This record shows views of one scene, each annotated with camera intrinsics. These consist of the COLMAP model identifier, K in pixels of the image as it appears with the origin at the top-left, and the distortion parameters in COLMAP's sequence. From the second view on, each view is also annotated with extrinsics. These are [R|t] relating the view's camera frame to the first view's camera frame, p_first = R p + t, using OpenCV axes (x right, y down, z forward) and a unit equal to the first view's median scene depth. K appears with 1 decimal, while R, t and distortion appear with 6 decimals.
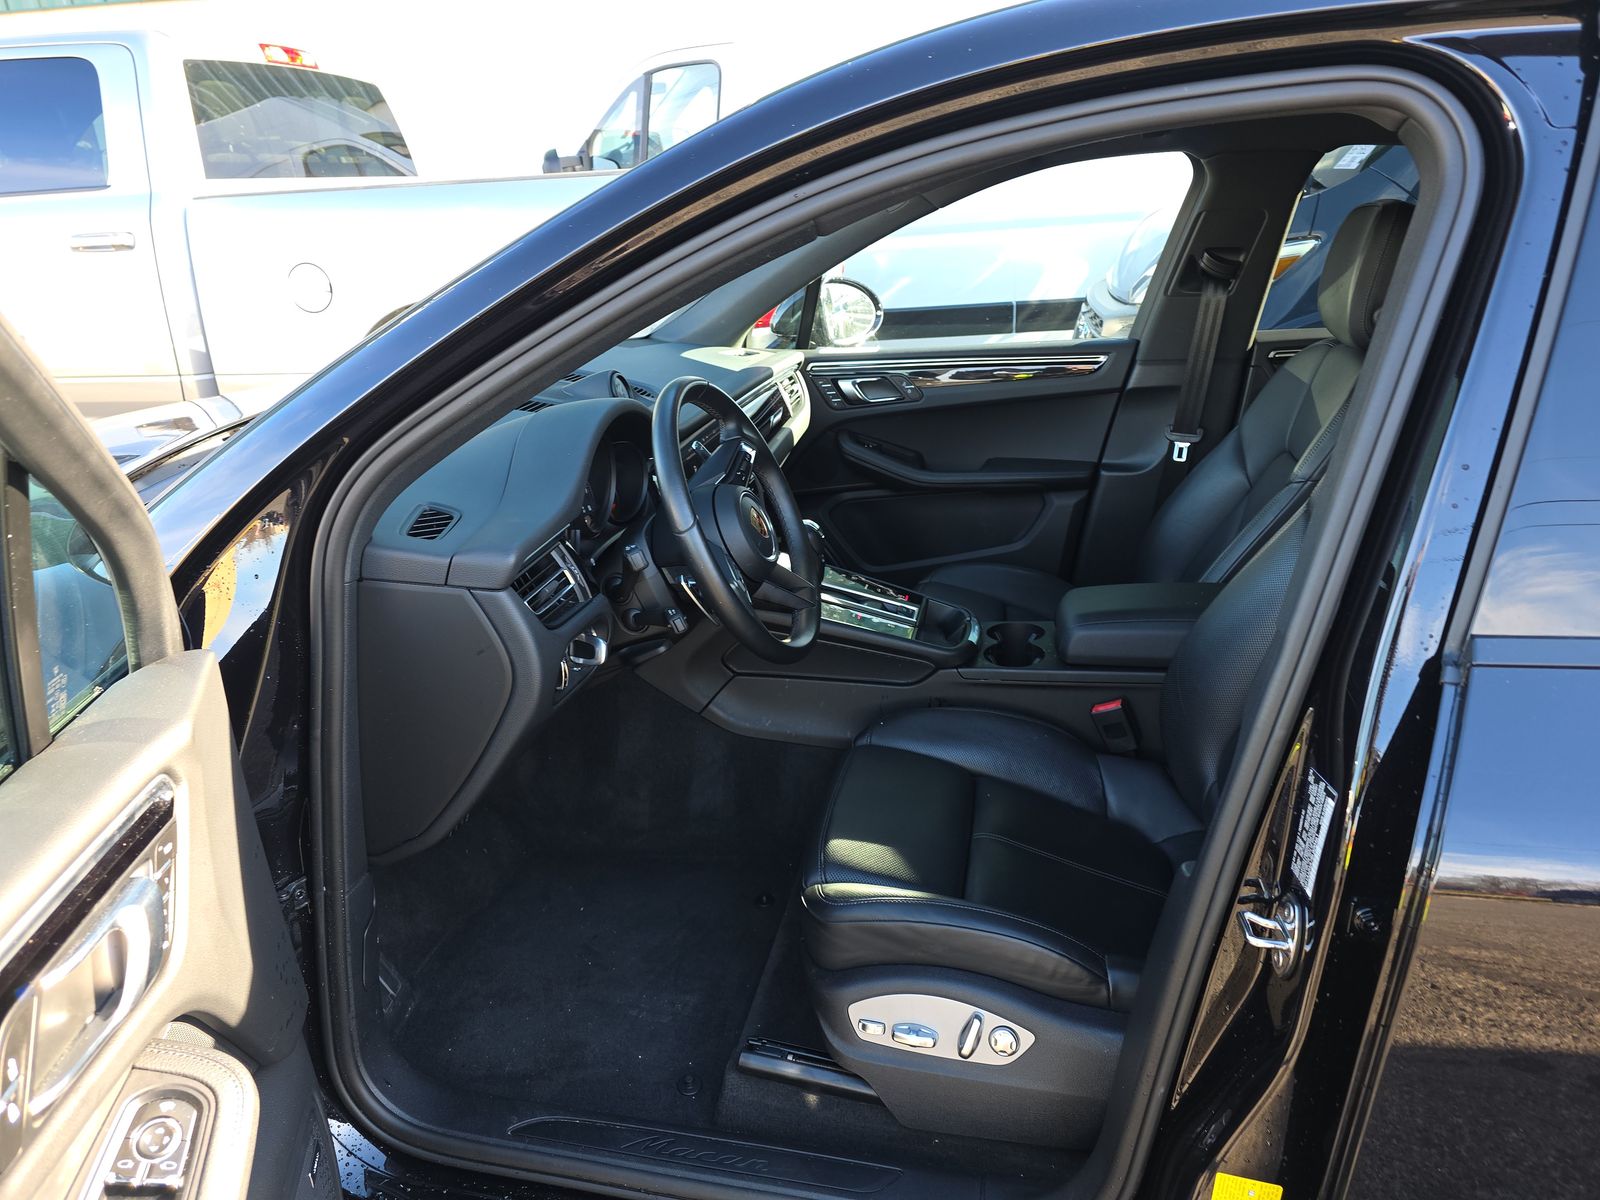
lens RADIAL K [[1102.4, 0, 769.6], [0, 1102.4, 599.5], [0, 0, 1]] dist [0.097723, -0.130057]
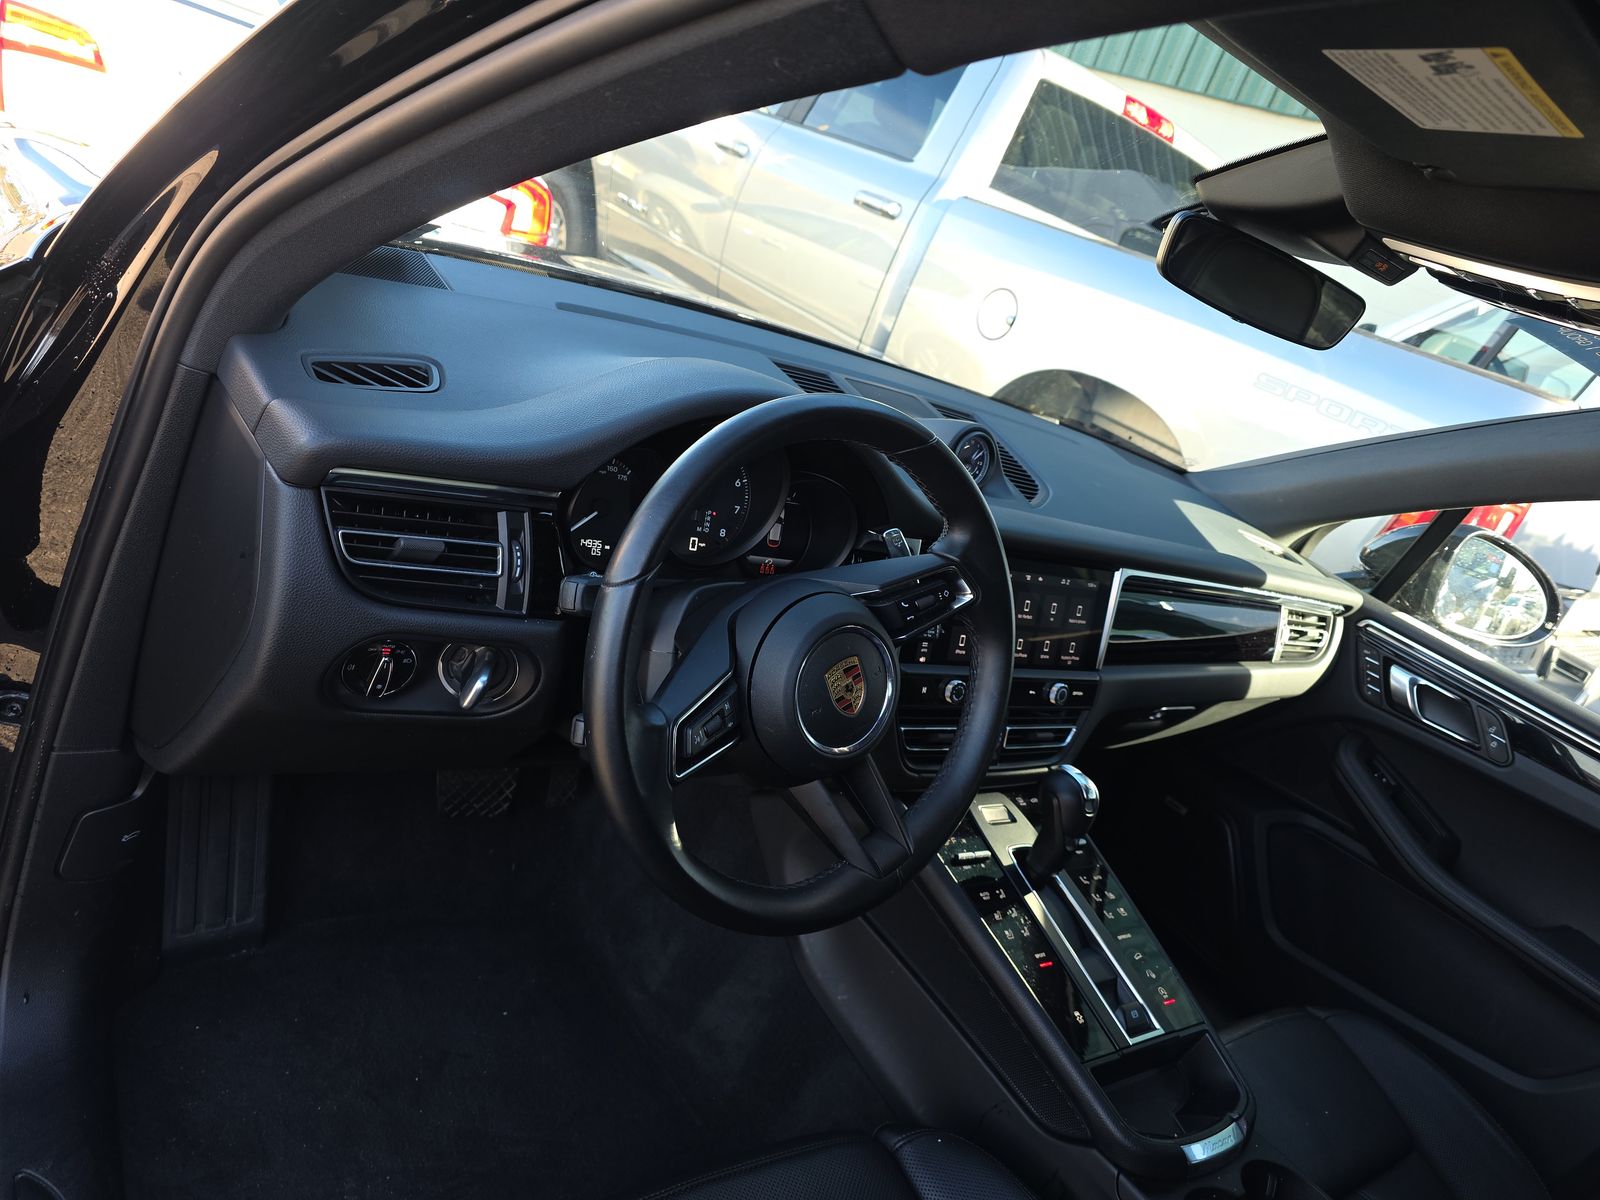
lens RADIAL K [[1102.4, 0, 769.6], [0, 1102.4, 599.5], [0, 0, 1]] dist [0.097723, -0.130057]
pose [[0.677703, 0.528794, -0.510975, 0.127985], [-0.577780, 0.812758, 0.074796, -0.070273], [0.454851, 0.244542, 0.856335, 0.281723]]
